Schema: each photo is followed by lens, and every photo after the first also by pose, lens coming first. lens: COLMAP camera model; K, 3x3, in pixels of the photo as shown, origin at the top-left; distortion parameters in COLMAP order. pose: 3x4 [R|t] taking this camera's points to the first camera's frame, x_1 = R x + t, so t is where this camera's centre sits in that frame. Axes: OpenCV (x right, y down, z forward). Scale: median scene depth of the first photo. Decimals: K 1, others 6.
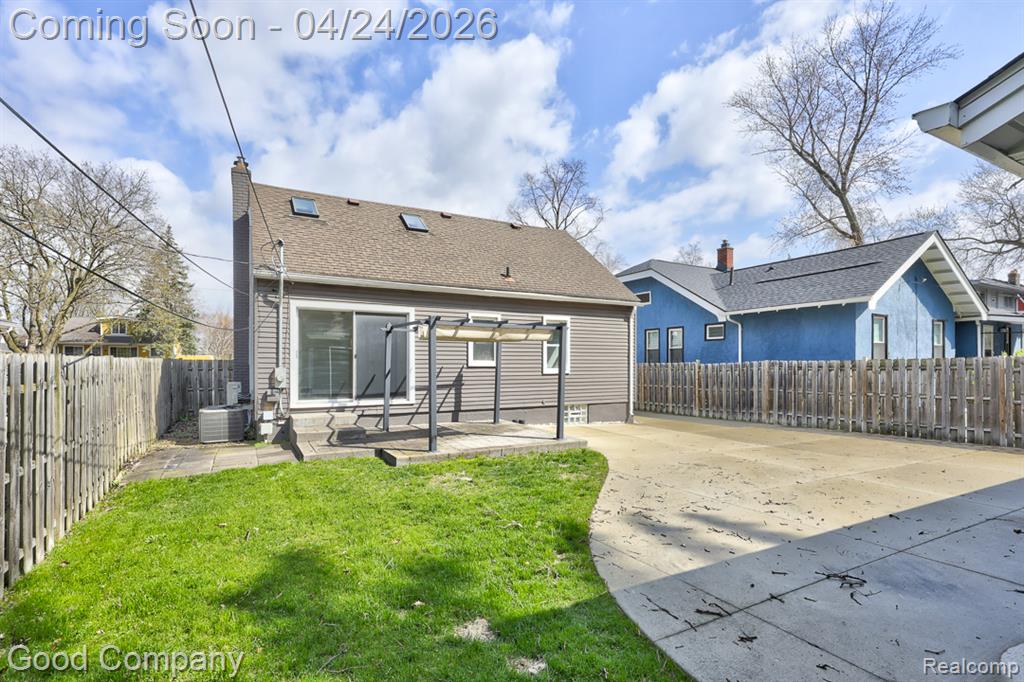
lens RADIAL K [[479.7, 0, 509.4], [0, 479.7, 365.0], [0, 0, 1]] dist [-0.000430, -0.000166]
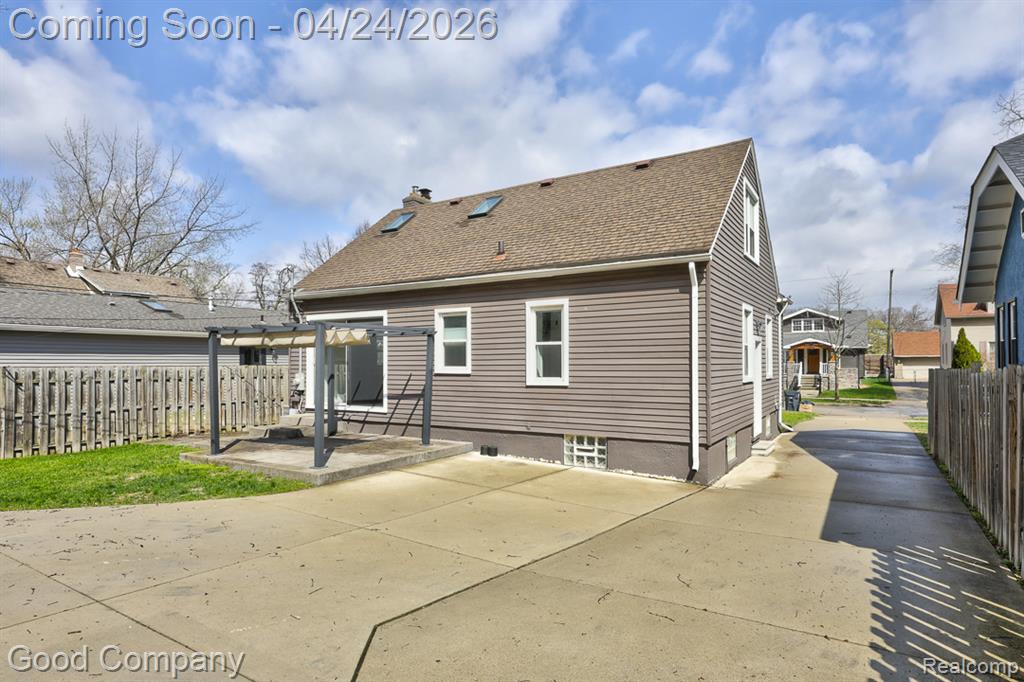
lens RADIAL K [[564.5, 0, 517.6], [0, 564.5, 360.7], [0, 0, 1]] dist [0.004731, -0.006197]
pose [[0.509510, -0.007597, -0.860431, 0.844514], [-0.001116, 0.999954, -0.009490, -0.010615], [0.860464, 0.005796, 0.509478, 0.631280]]
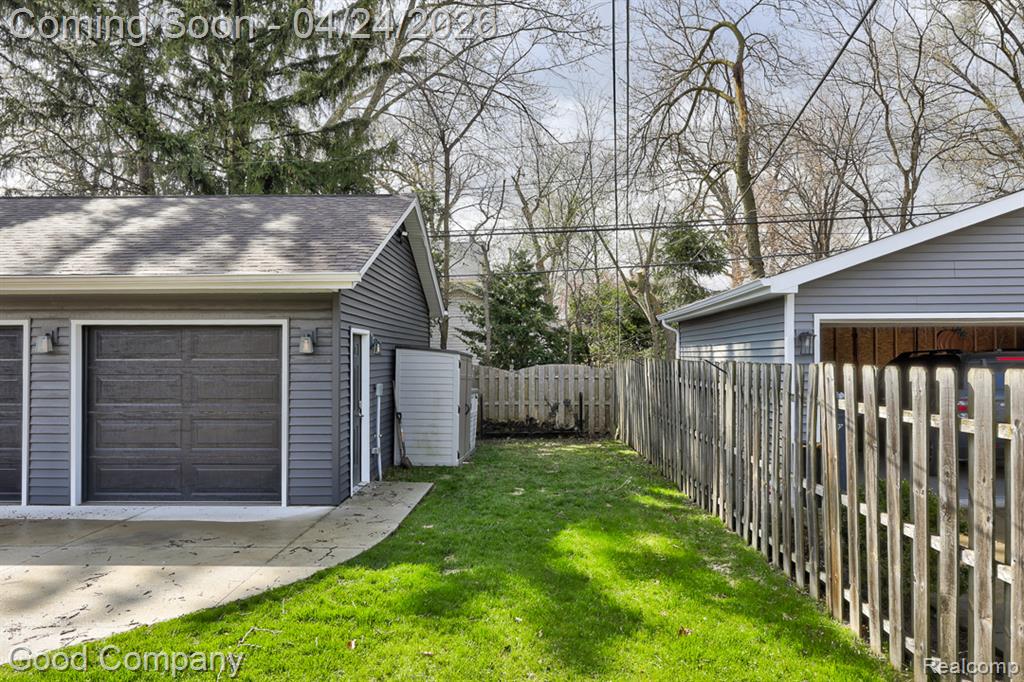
lens RADIAL K [[729.6, 0, 518.8], [0, 729.6, 355.2], [0, 0, 1]] dist [0.013162, -0.008947]
pose [[-0.872926, 0.006676, 0.487807, -0.304281], [0.005277, 0.999977, -0.004241, -0.008946], [-0.487824, -0.001128, -0.872941, 0.671081]]
